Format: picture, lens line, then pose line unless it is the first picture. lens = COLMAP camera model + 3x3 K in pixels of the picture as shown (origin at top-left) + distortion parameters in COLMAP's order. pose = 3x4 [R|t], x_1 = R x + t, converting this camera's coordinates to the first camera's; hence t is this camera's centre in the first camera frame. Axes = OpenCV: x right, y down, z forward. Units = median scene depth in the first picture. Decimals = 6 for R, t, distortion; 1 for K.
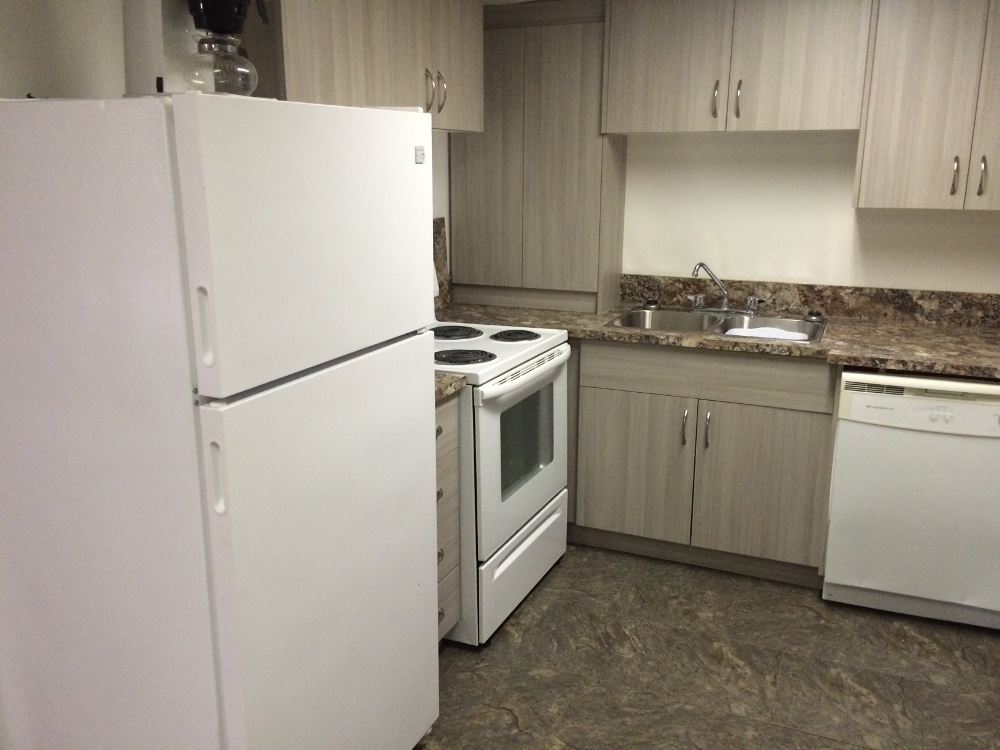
lens RADIAL K [[873.4, 0, 500.0], [0, 873.4, 375.0], [0, 0, 1]] dist [0.095124, -0.114370]
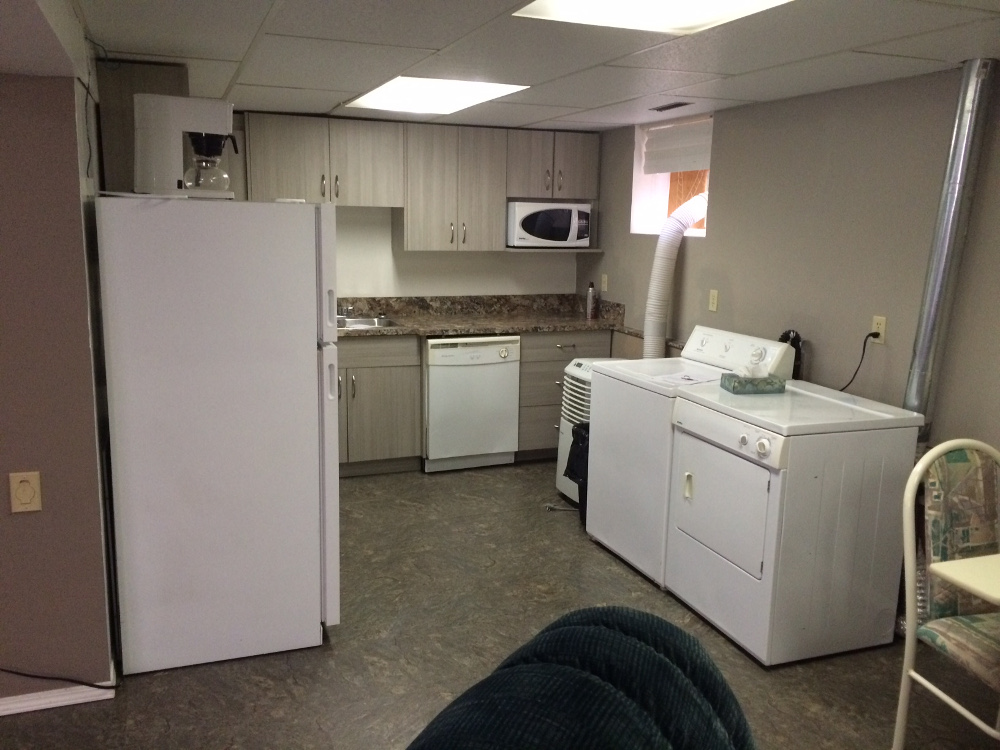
lens RADIAL K [[873.4, 0, 500.0], [0, 873.4, 375.0], [0, 0, 1]] dist [0.095124, -0.114370]
pose [[0.711825, -0.118740, 0.692247, -0.718268], [0.154577, 0.987925, 0.010509, 0.068711], [-0.685136, 0.099525, 0.721584, -0.375058]]
